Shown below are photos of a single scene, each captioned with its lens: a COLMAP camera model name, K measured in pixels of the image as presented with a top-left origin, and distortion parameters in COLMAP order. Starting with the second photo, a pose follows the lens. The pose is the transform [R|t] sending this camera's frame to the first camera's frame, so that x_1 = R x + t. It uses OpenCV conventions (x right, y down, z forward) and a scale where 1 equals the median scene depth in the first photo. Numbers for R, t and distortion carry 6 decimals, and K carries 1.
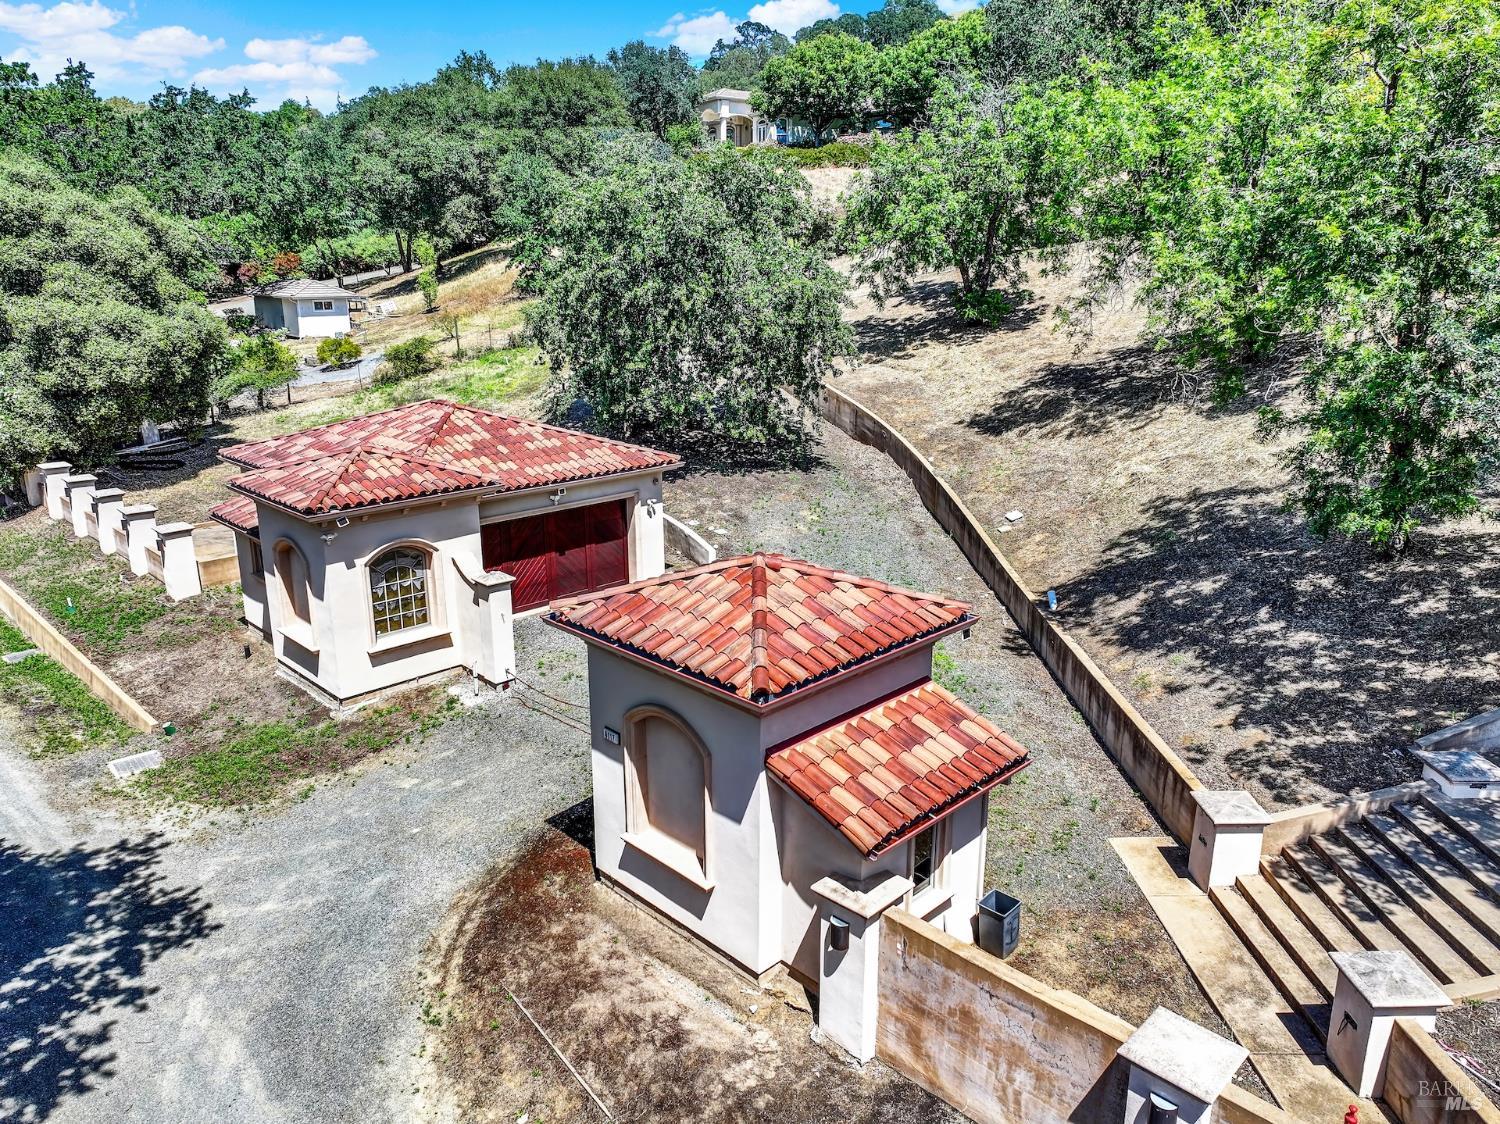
lens RADIAL K [[1051.1, 0, 754.9], [0, 1051.1, 553.7], [0, 0, 1]] dist [-0.000142, 0.016729]
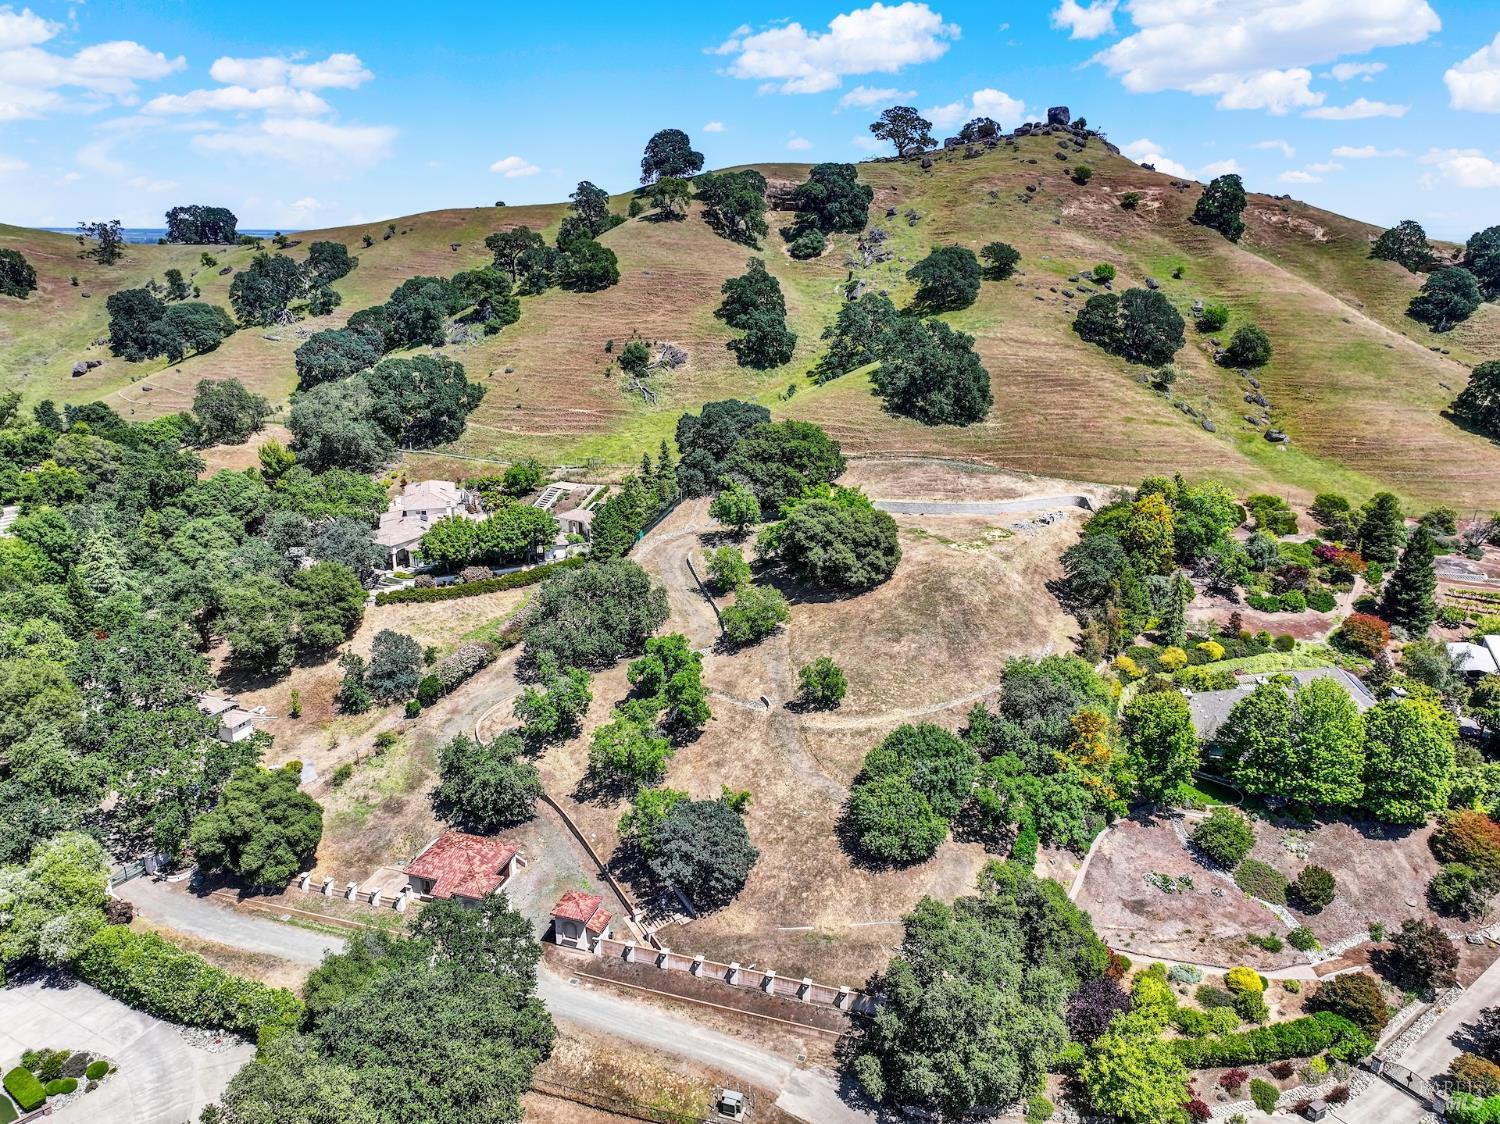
lens RADIAL K [[1051.1, 0, 754.5], [0, 1051.1, 553.2], [0, 0, 1]] dist [-0.000142, 0.016729]
pose [[0.882813, -0.136652, 0.449408, -0.860117], [0.121378, 0.990619, 0.062784, -1.244255], [-0.453772, -0.000878, 0.891118, -2.842779]]
